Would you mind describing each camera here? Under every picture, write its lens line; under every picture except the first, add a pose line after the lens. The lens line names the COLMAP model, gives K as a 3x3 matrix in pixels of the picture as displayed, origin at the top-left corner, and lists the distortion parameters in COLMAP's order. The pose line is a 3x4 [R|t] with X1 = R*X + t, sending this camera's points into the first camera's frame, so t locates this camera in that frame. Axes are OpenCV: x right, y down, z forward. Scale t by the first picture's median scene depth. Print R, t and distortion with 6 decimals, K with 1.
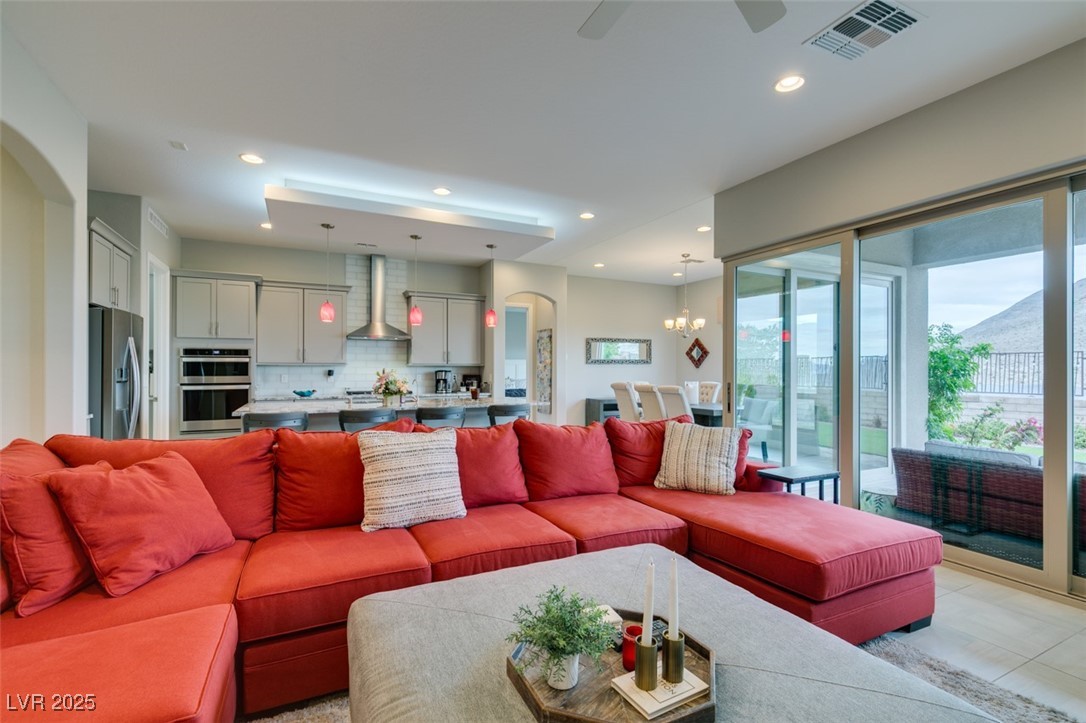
lens RADIAL K [[486.6, 0, 547.2], [0, 486.6, 364.0], [0, 0, 1]] dist [0.007447, -0.002247]
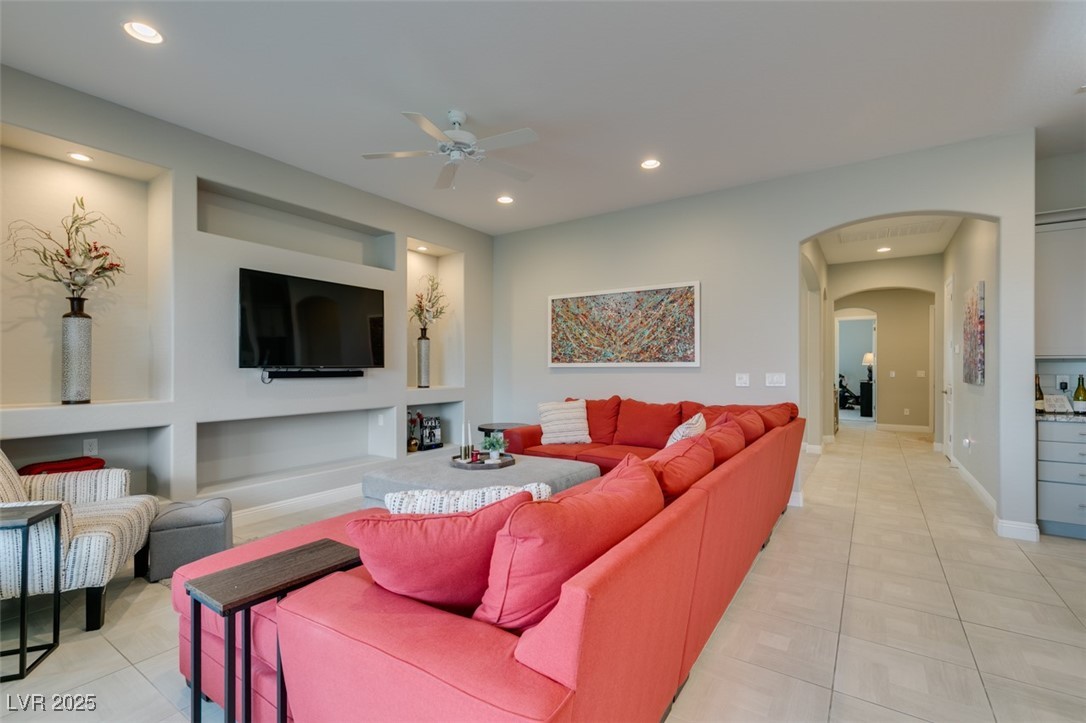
lens RADIAL K [[486.6, 0, 543.7], [0, 486.6, 367.5], [0, 0, 1]] dist [0.007447, -0.002247]
pose [[-0.875189, -0.003730, -0.483766, 0.251081], [0.001931, 0.999935, -0.011204, 0.011643], [0.483777, -0.010740, -0.875126, 0.766326]]
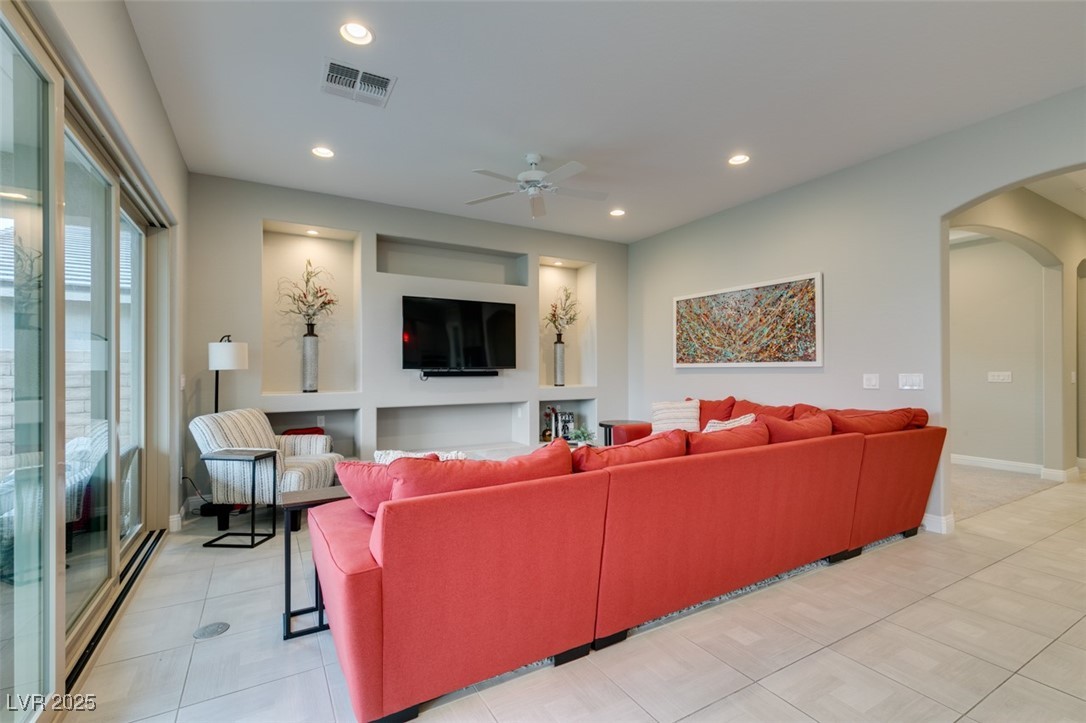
lens RADIAL K [[486.6, 0, 541.5], [0, 486.6, 365.5], [0, 0, 1]] dist [0.007447, -0.002247]
pose [[-0.998429, -0.001358, -0.056023, 0.103288], [-0.000390, 0.999850, -0.017295, 0.013166], [0.056039, -0.017246, -0.998280, 0.888025]]
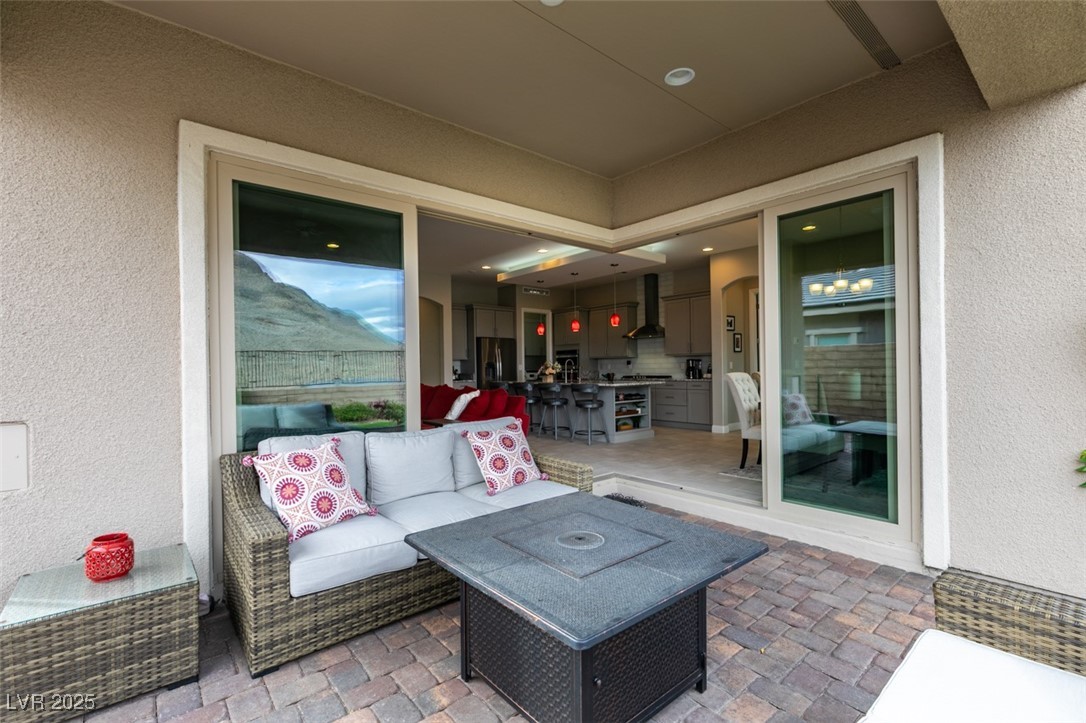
lens RADIAL K [[481.6, 0, 534.3], [0, 481.6, 362.6], [0, 0, 1]] dist [0.000466, -0.000007]
pose [[0.219953, -0.011521, -0.975442, 1.021076], [0.026698, 0.999627, -0.005787, 0.021421], [0.975145, -0.024769, 0.220179, 0.463005]]
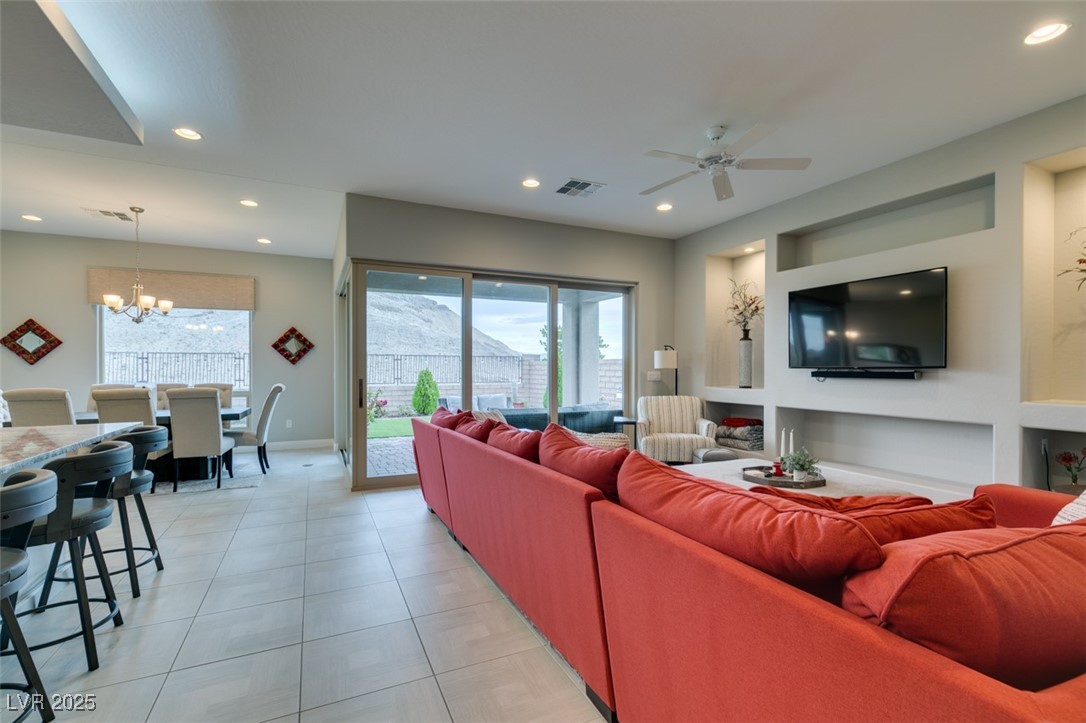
lens RADIAL K [[486.6, 0, 541.6], [0, 486.6, 369.0], [0, 0, 1]] dist [0.007447, -0.002247]
pose [[0.018786, -0.007043, 0.999799, -0.489584], [-0.014235, 0.999872, 0.007311, 0.005834], [-0.999722, -0.014369, 0.018683, 0.449152]]
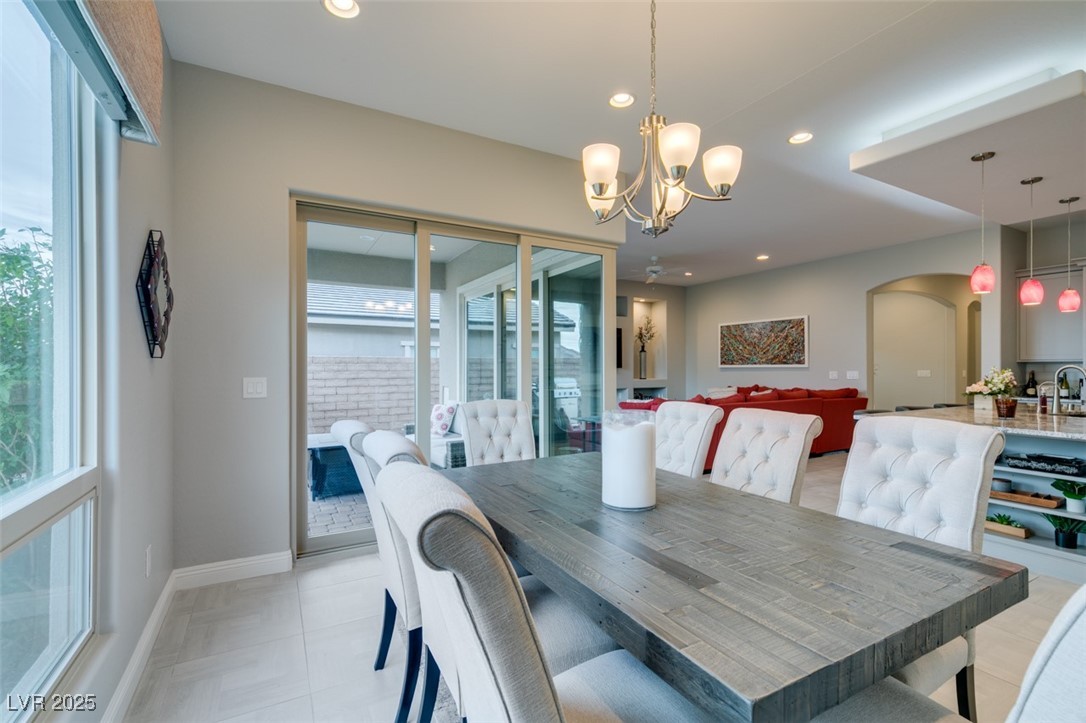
lens RADIAL K [[486.6, 0, 543.3], [0, 486.6, 366.2], [0, 0, 1]] dist [0.007447, -0.002247]
pose [[-0.998983, -0.001883, -0.045048, 0.407313], [-0.001277, 0.999908, -0.013472, 0.017533], [0.045070, -0.013401, -0.998894, 1.447708]]
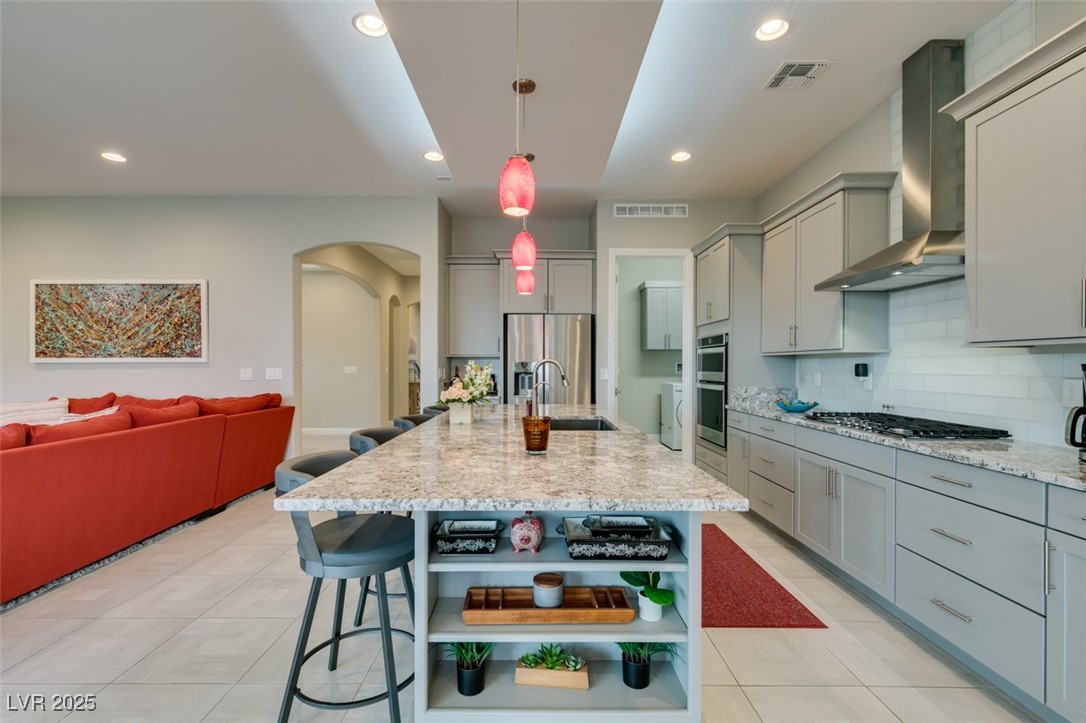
lens RADIAL K [[486.6, 0, 536.2], [0, 486.6, 365.7], [0, 0, 1]] dist [0.007447, -0.002247]
pose [[-0.452363, 0.000644, -0.891834, 0.134723], [0.007901, 0.999963, -0.003285, 0.015180], [0.891799, -0.008532, -0.452351, 1.060444]]
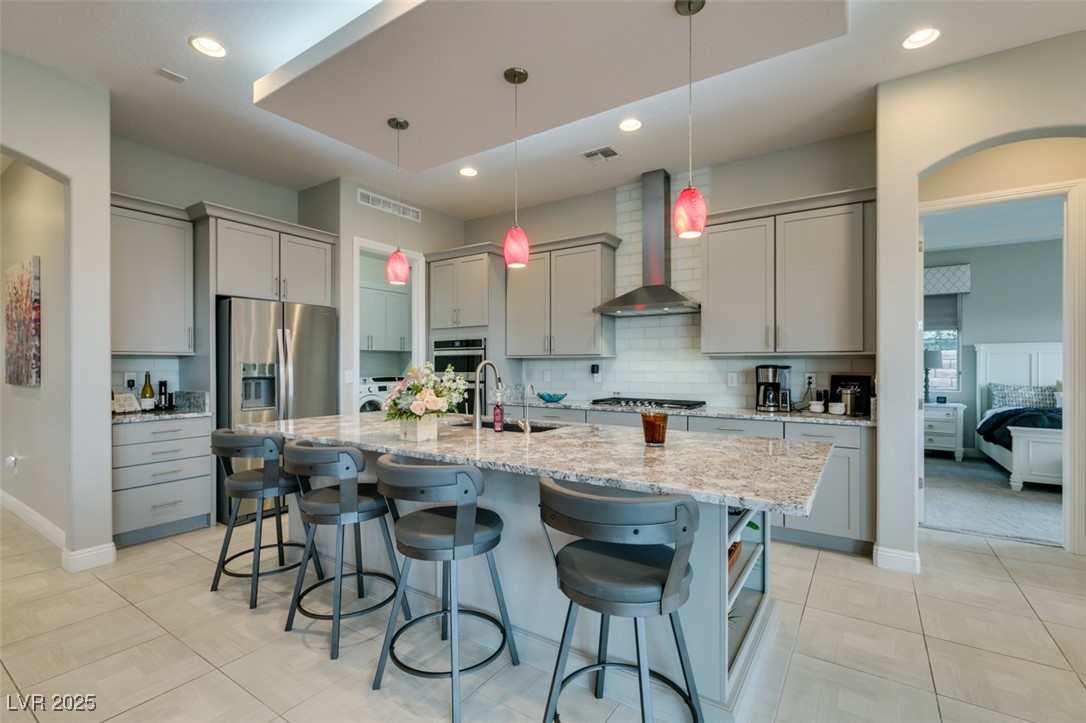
lens RADIAL K [[486.6, 0, 538.8], [0, 486.6, 364.1], [0, 0, 1]] dist [0.007447, -0.002247]
pose [[0.483156, -0.002864, -0.875529, 0.125986], [0.011638, 0.999927, 0.003151, 0.009621], [0.875457, -0.011712, 0.483155, 0.686778]]
